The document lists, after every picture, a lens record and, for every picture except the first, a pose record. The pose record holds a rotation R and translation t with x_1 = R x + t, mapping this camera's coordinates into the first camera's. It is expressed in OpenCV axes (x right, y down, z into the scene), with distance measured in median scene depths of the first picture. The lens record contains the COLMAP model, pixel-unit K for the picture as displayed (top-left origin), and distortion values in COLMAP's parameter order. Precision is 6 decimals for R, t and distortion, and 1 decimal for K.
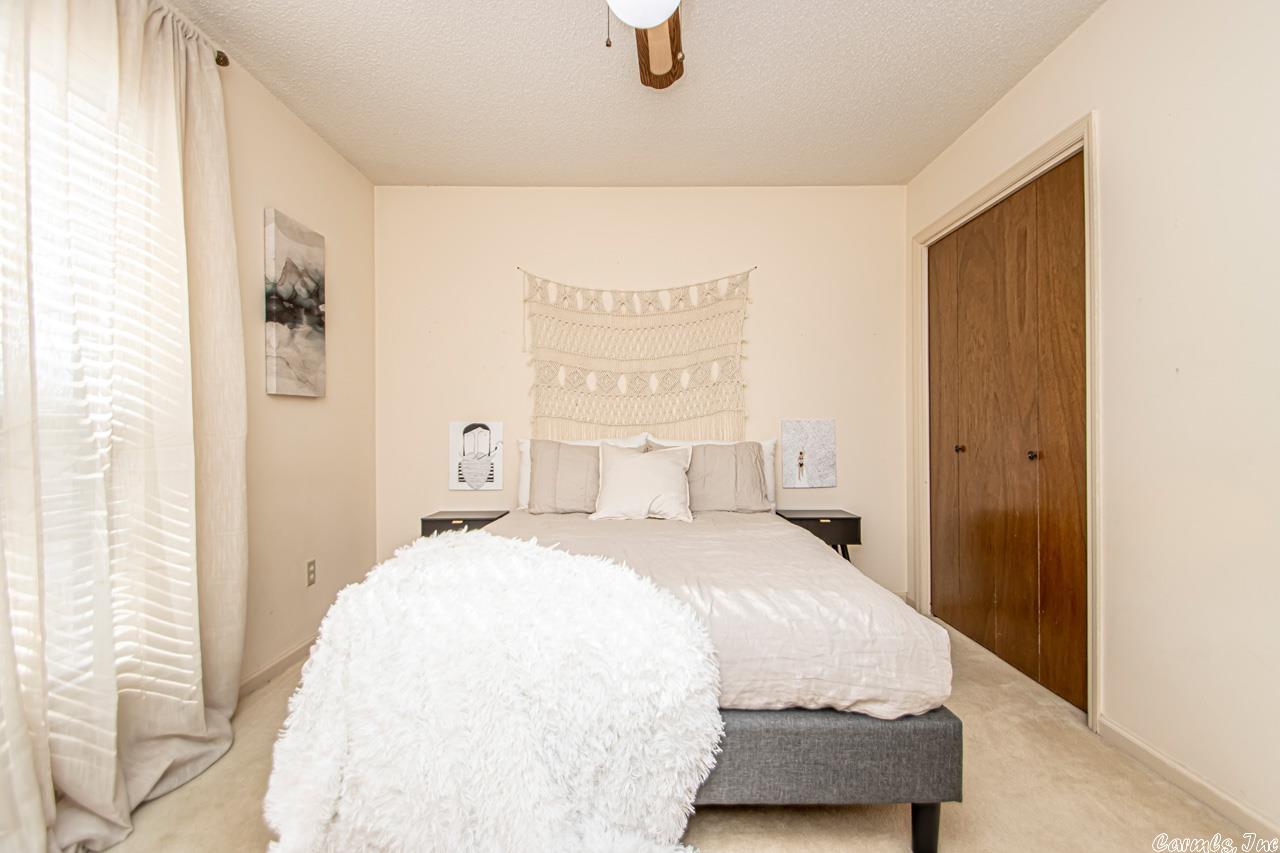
lens RADIAL K [[596.3, 0, 648.8], [0, 596.3, 426.3], [0, 0, 1]] dist [0.011511, -0.011579]
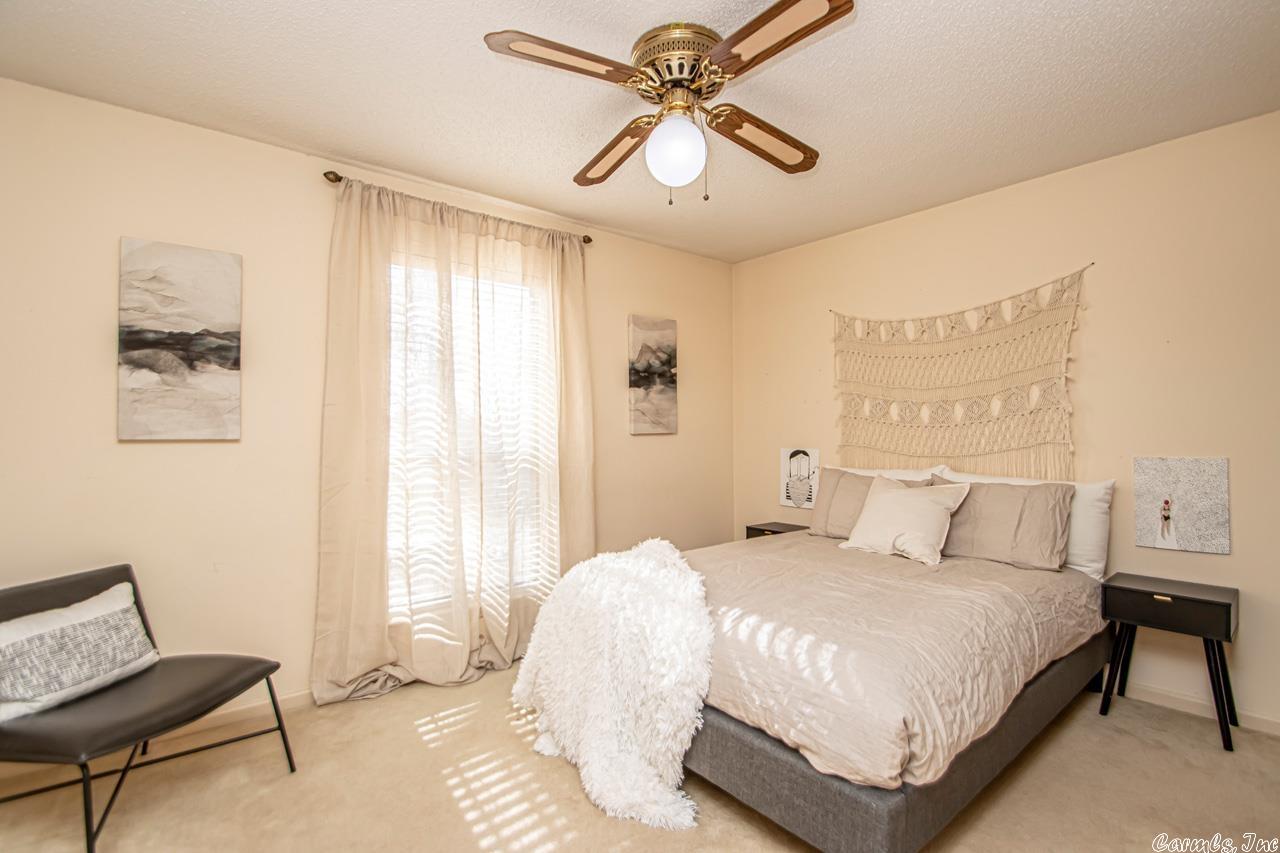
lens RADIAL K [[596.3, 0, 648.8], [0, 596.3, 426.3], [0, 0, 1]] dist [0.011511, -0.011579]
pose [[0.637501, -0.003052, -0.770444, 0.517776], [0.004761, 0.999989, -0.000021, -0.064819], [0.770435, -0.003654, 0.637508, 0.041623]]
